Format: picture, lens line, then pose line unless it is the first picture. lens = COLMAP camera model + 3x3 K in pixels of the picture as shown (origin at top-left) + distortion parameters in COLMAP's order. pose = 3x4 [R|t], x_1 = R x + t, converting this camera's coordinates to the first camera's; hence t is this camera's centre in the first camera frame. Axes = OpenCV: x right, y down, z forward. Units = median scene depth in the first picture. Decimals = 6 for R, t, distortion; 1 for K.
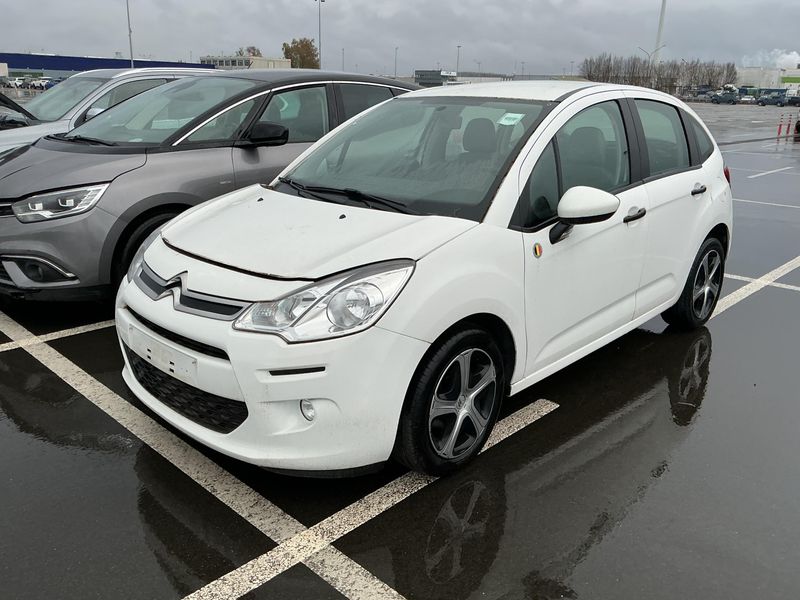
lens RADIAL K [[652.8, 0, 400.0], [0, 652.8, 300.0], [0, 0, 1]] dist [0.088696, -0.169287]
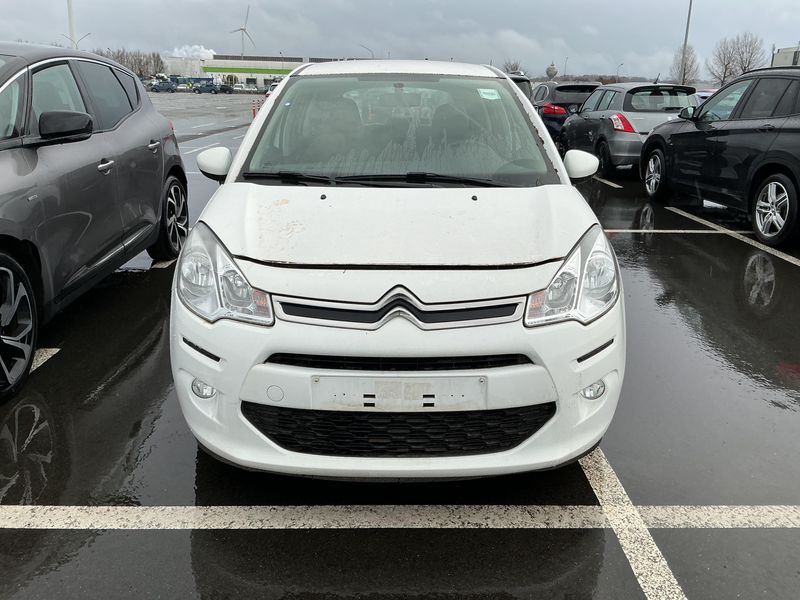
lens RADIAL K [[652.8, 0, 400.0], [0, 652.8, 300.0], [0, 0, 1]] dist [0.088696, -0.169287]
pose [[0.713975, -0.220241, 0.664631, -0.822462], [0.210316, 0.972864, 0.096452, -0.098468], [-0.667838, 0.070918, 0.740921, 0.385433]]
